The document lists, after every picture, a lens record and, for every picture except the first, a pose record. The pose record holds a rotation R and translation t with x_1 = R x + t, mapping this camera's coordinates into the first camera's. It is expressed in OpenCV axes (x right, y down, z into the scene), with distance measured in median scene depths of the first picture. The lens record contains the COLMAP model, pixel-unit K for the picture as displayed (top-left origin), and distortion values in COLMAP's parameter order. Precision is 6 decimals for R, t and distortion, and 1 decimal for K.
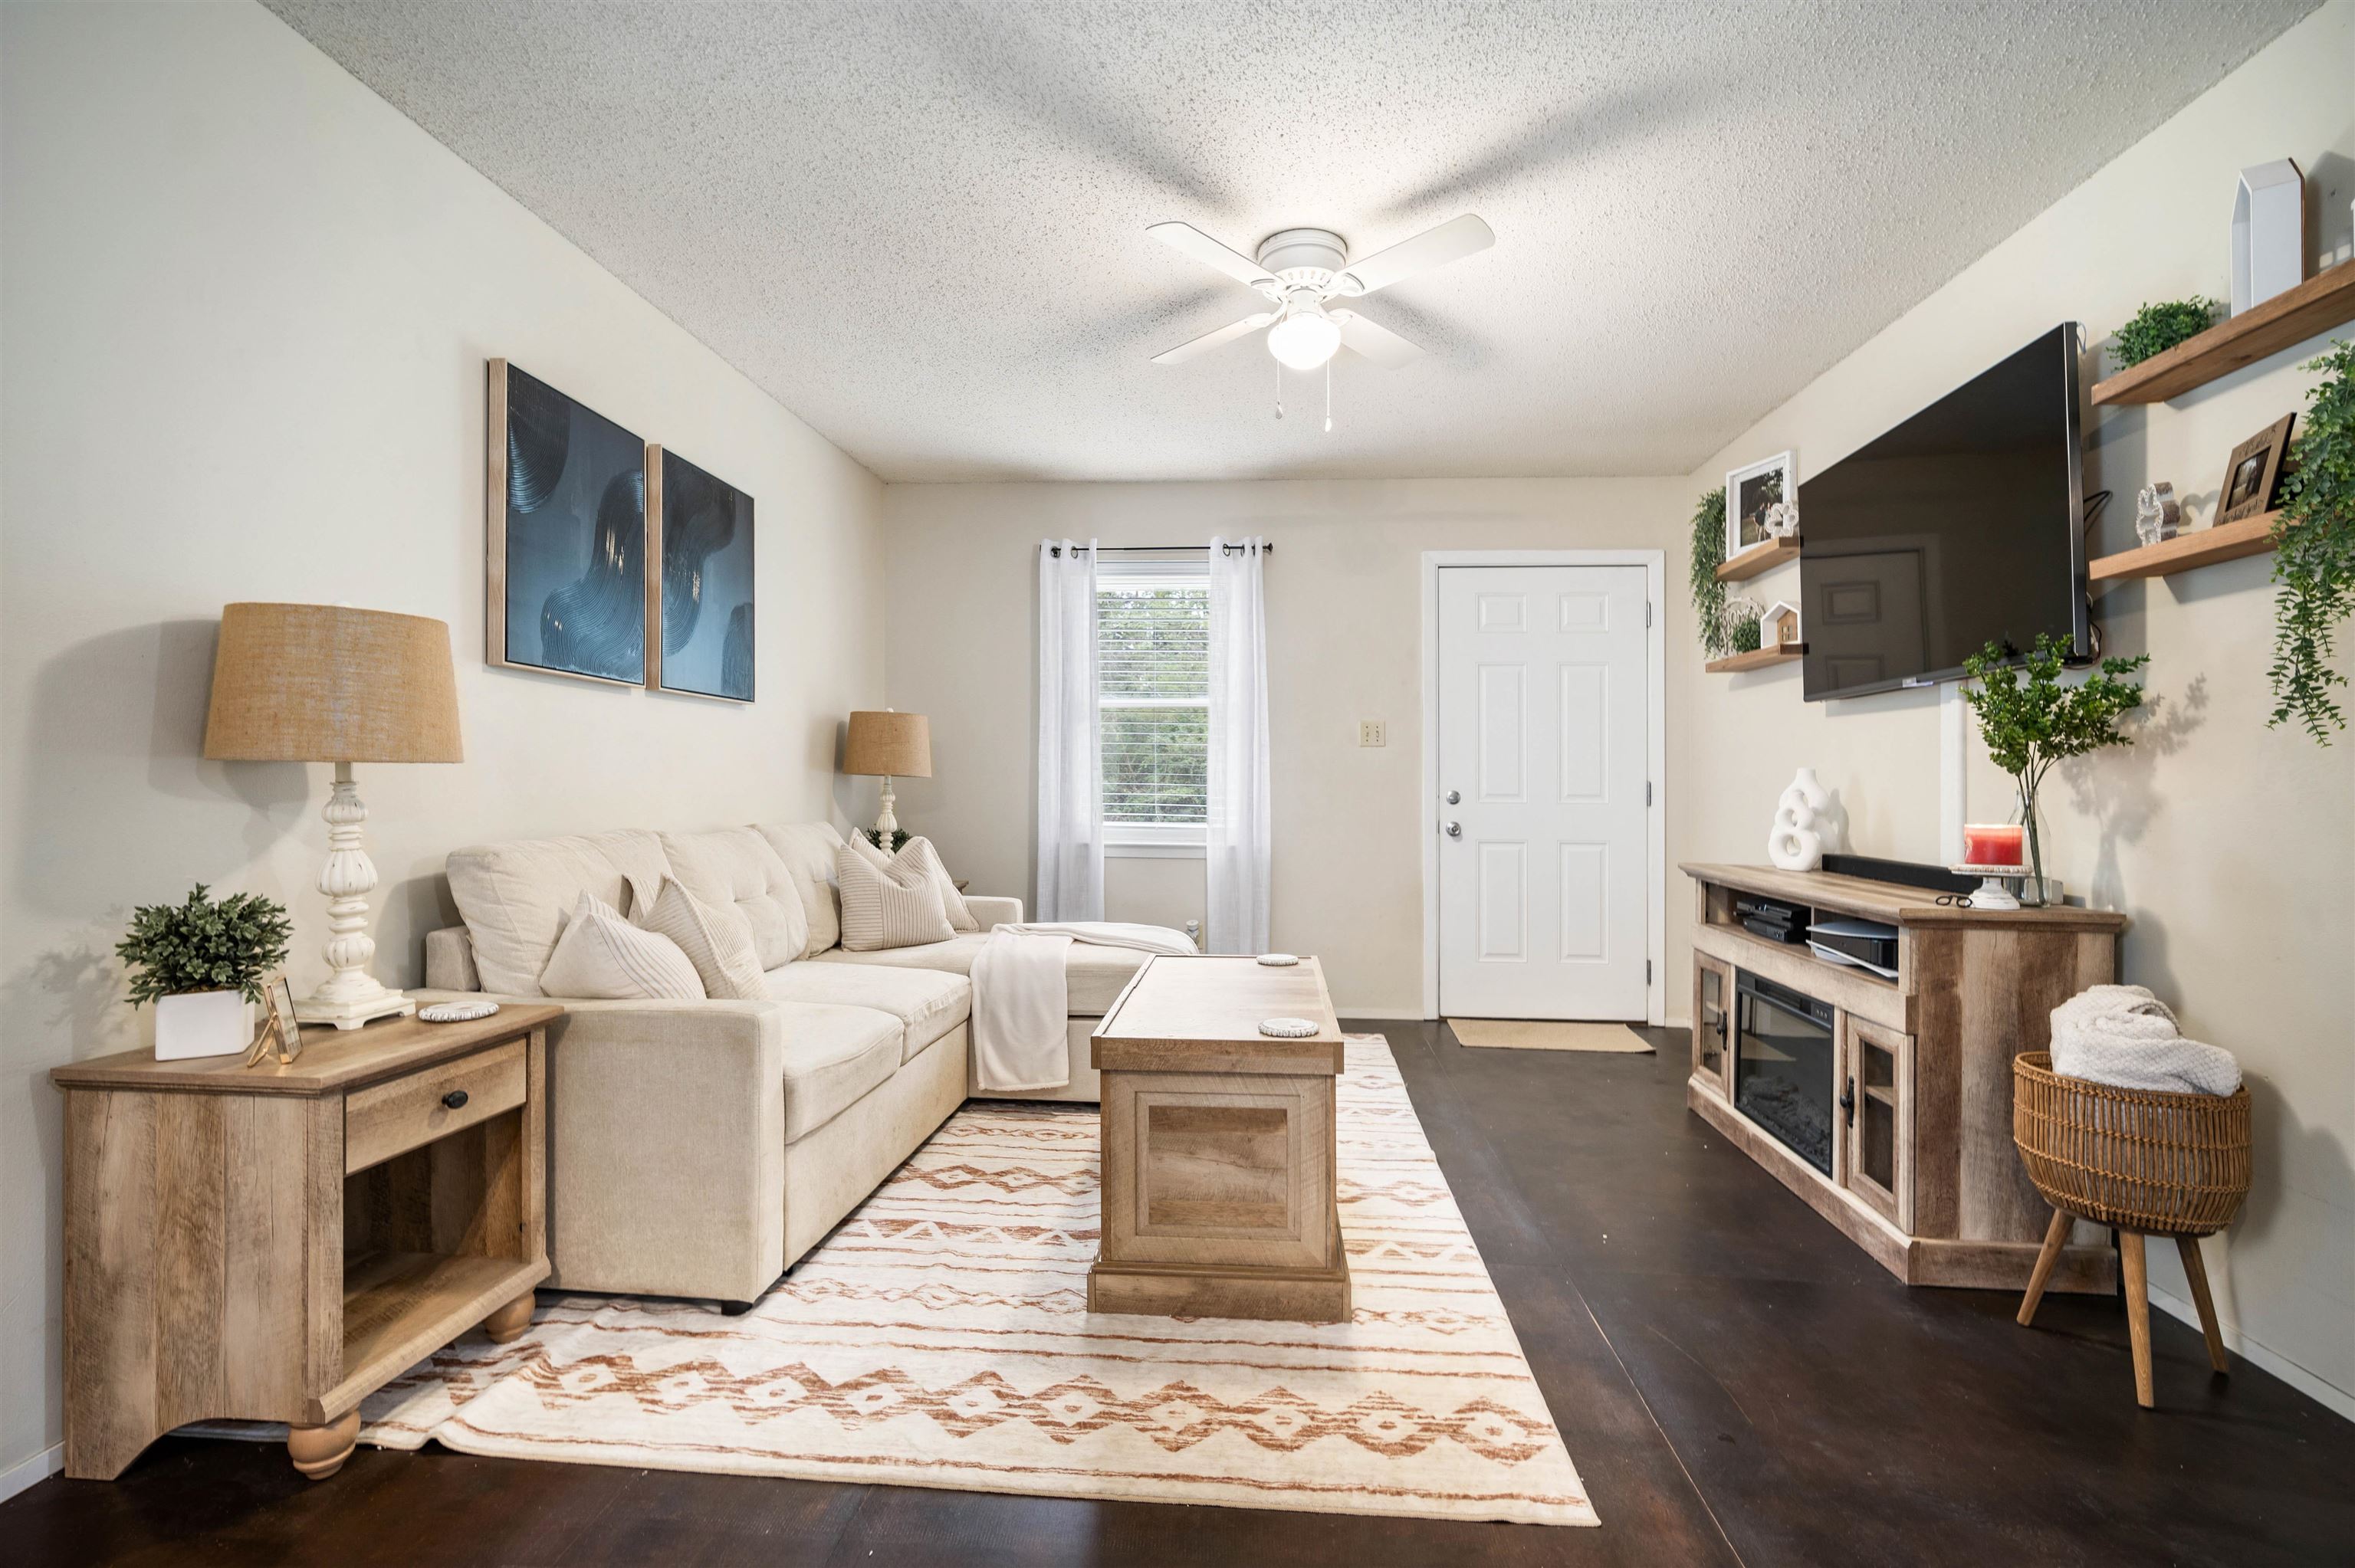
lens RADIAL K [[1038.8, 0, 1191.5], [0, 1038.8, 806.1], [0, 0, 1]] dist [-0.013193, 0.003389]
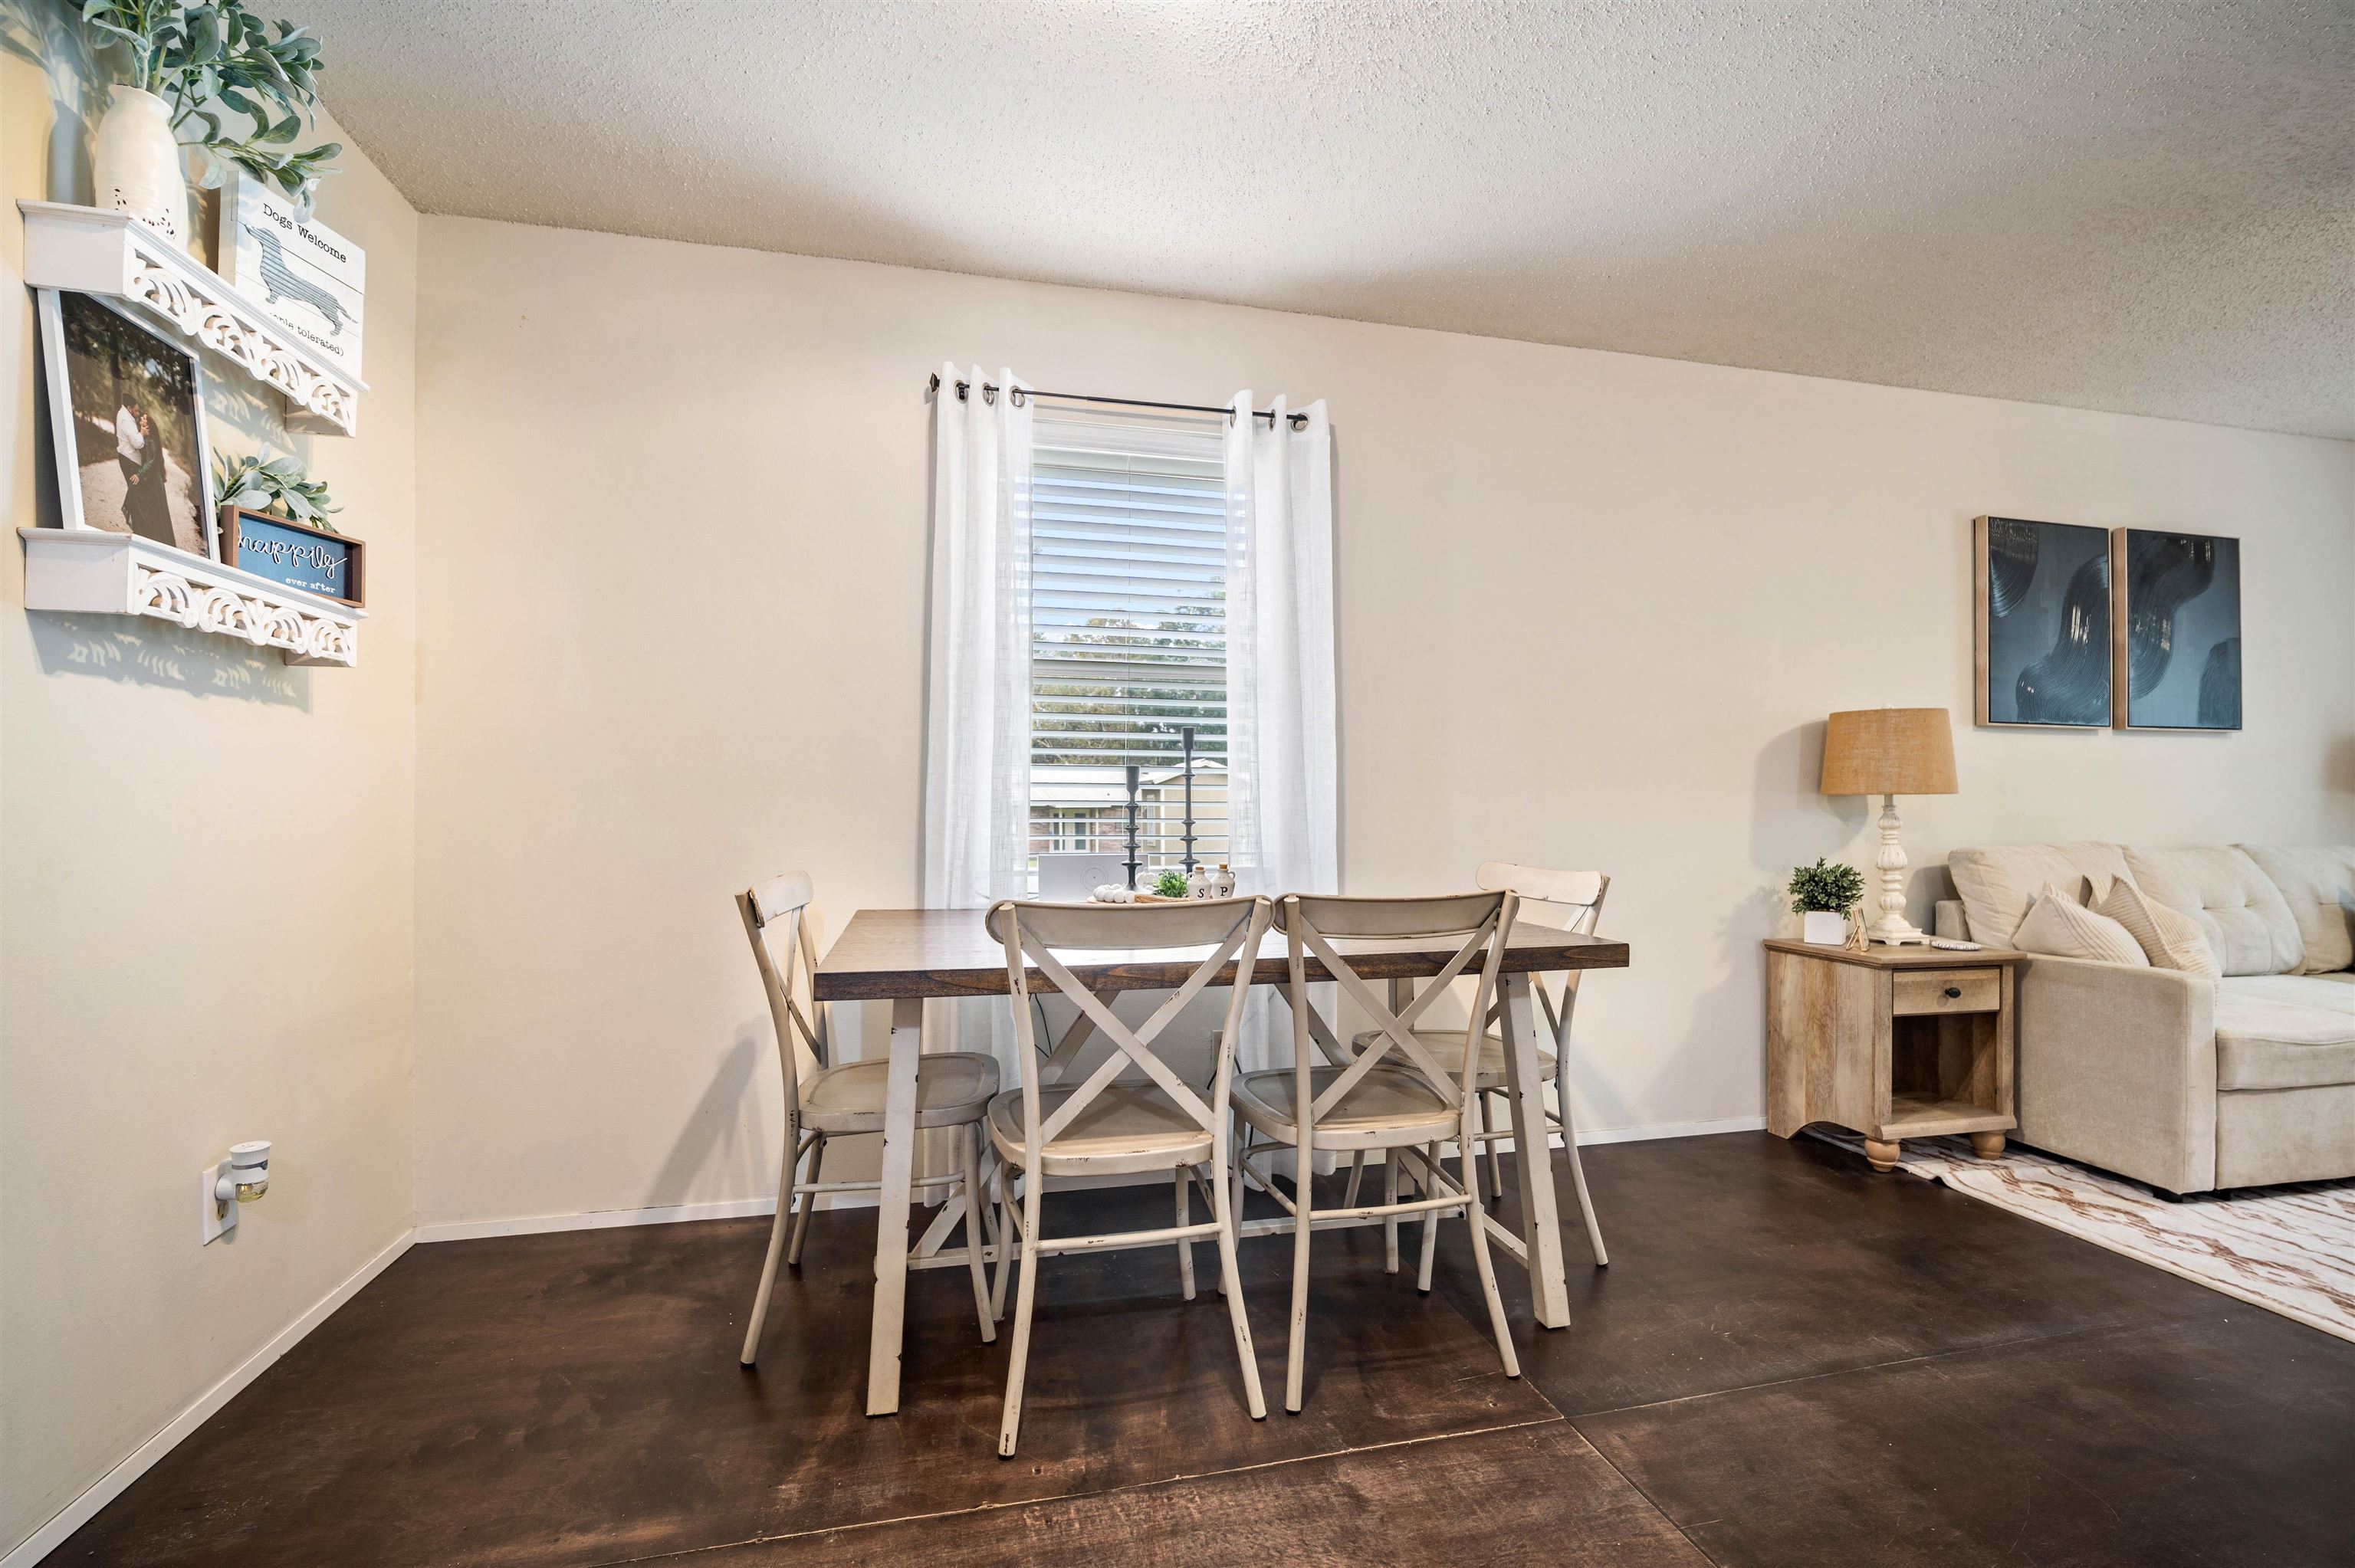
lens RADIAL K [[1038.8, 0, 1183.1], [0, 1038.8, 794.3], [0, 0, 1]] dist [-0.013193, 0.003389]
pose [[0.299942, -0.022732, -0.953687, 0.473305], [-0.016282, 0.999448, -0.028943, 0.026469], [0.953819, 0.024209, 0.299406, -0.642593]]
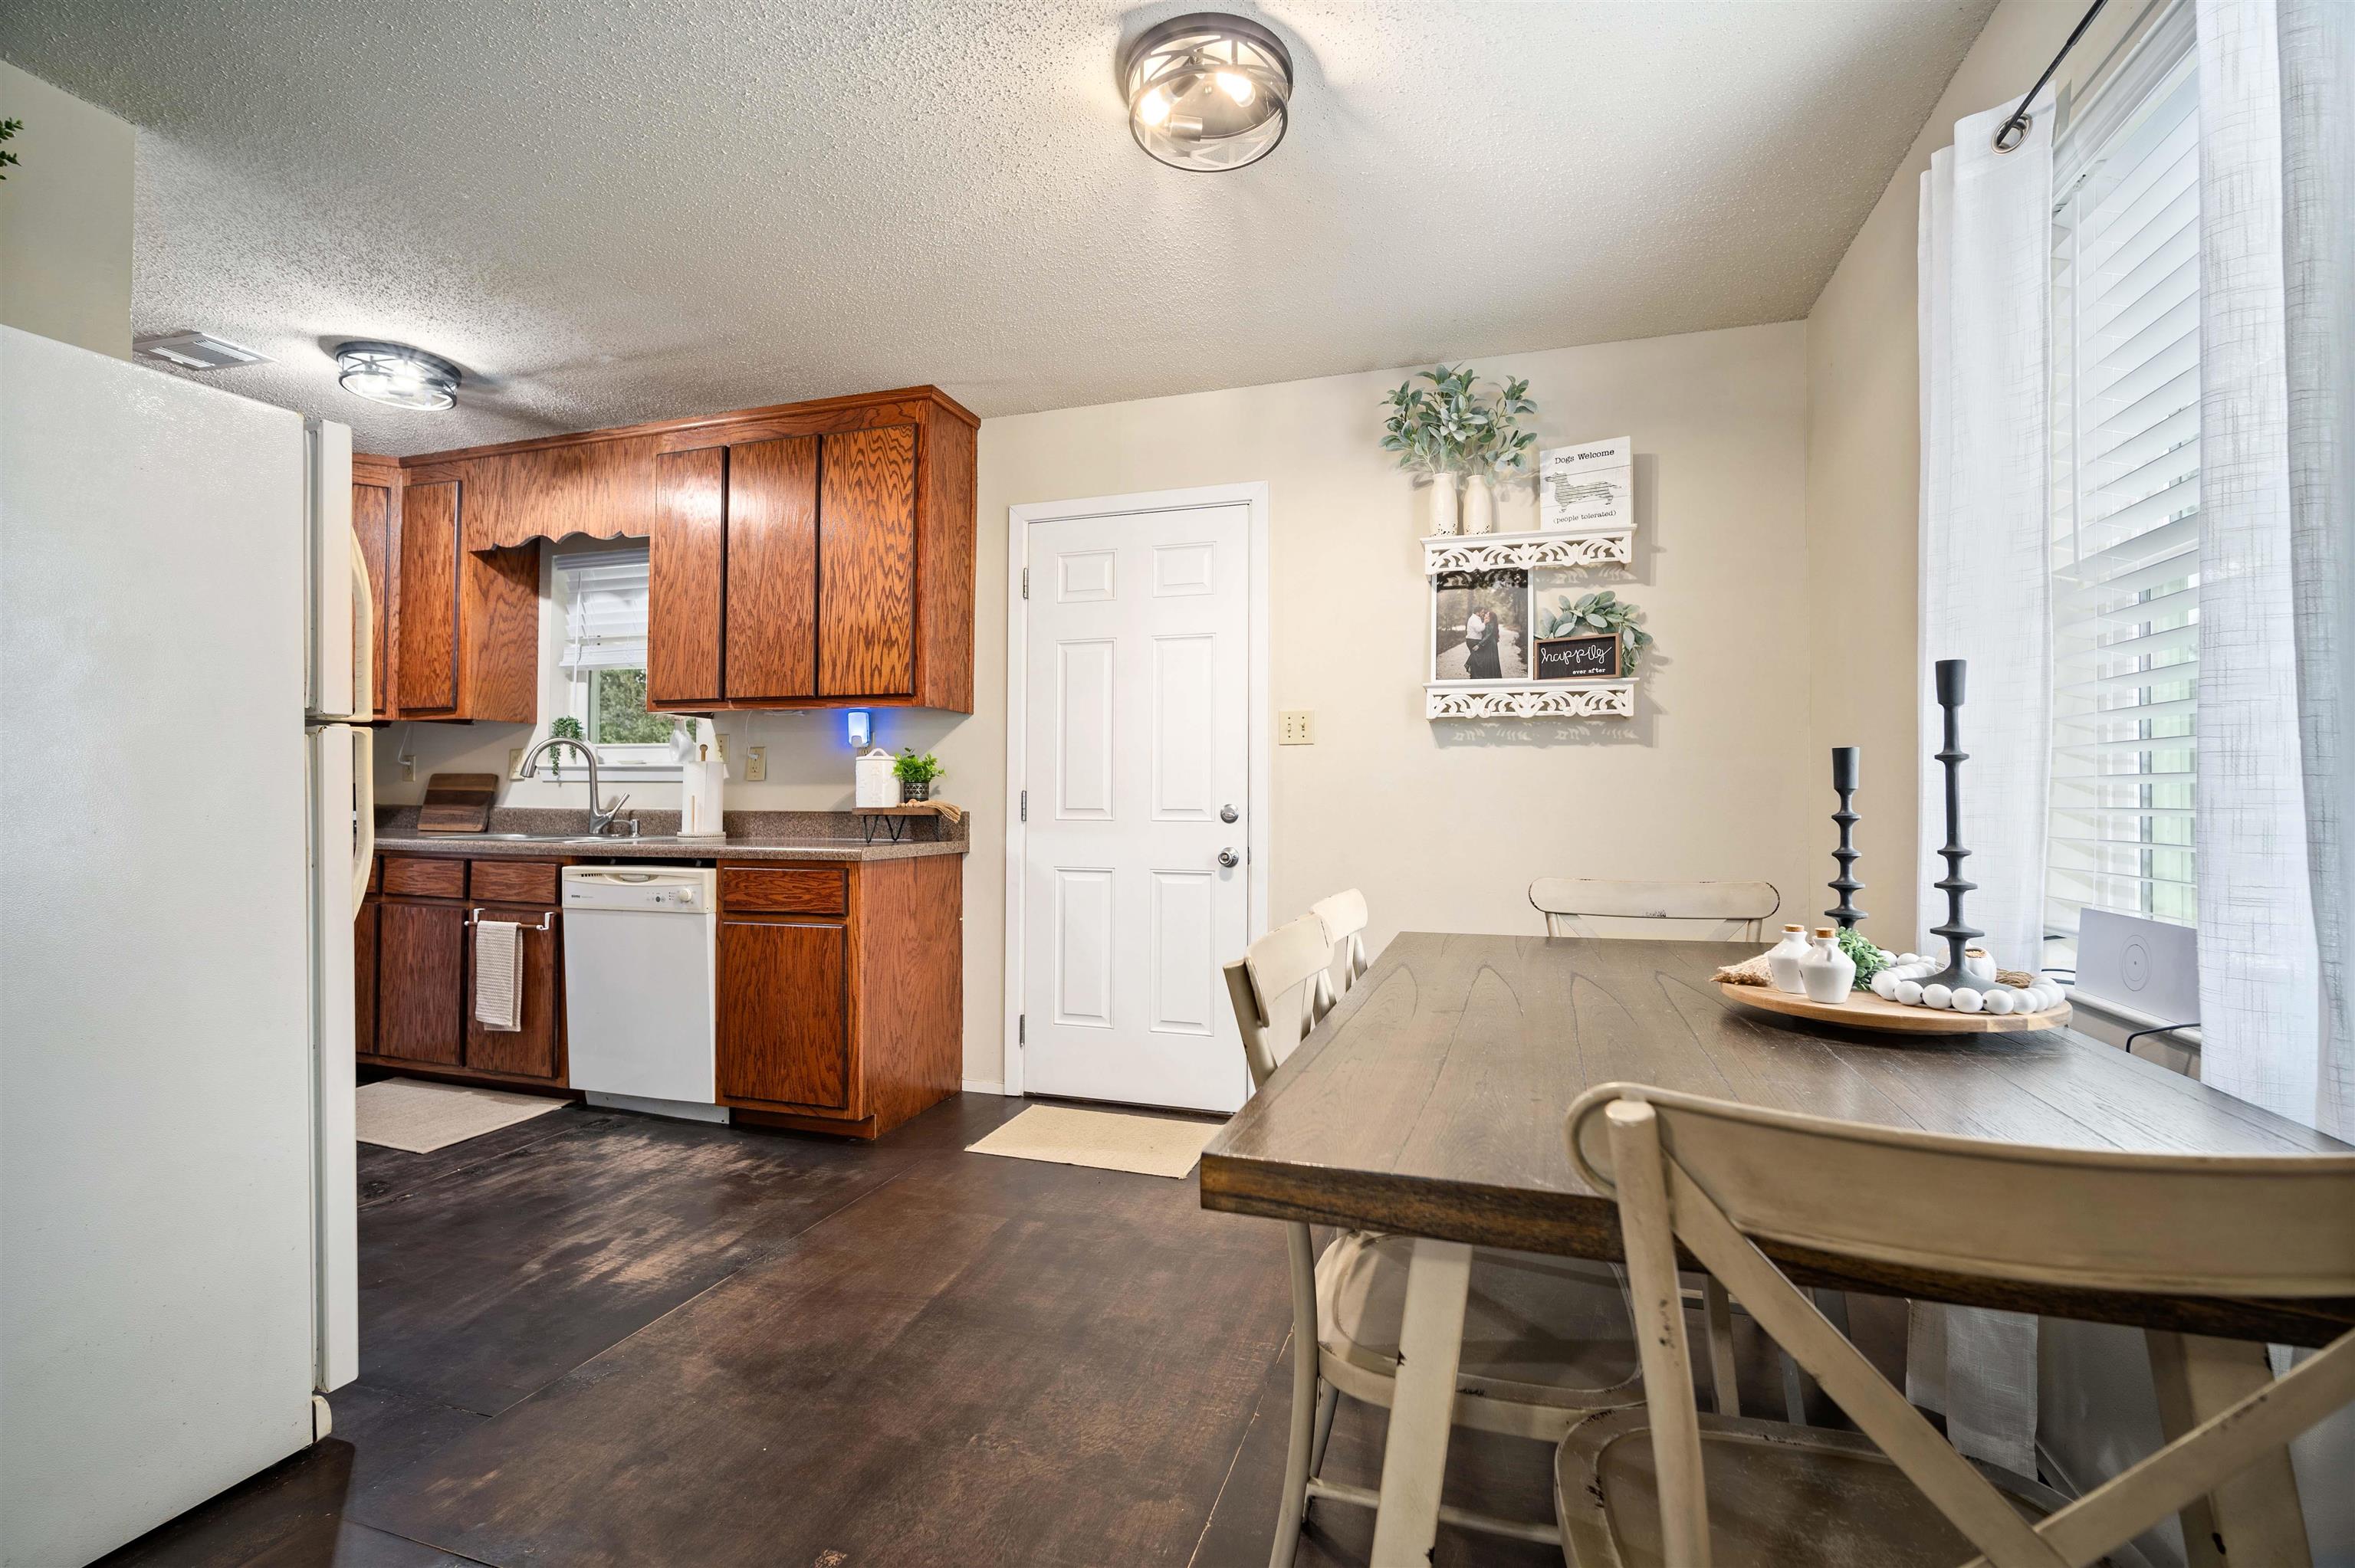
lens RADIAL K [[1038.8, 0, 1198.9], [0, 1038.8, 770.8], [0, 0, 1]] dist [-0.013193, 0.003389]
pose [[-0.976761, -0.013889, 0.213881, -0.489097], [-0.015038, 0.999880, -0.003747, -0.021718], [-0.213803, -0.006876, -0.976852, 0.559594]]
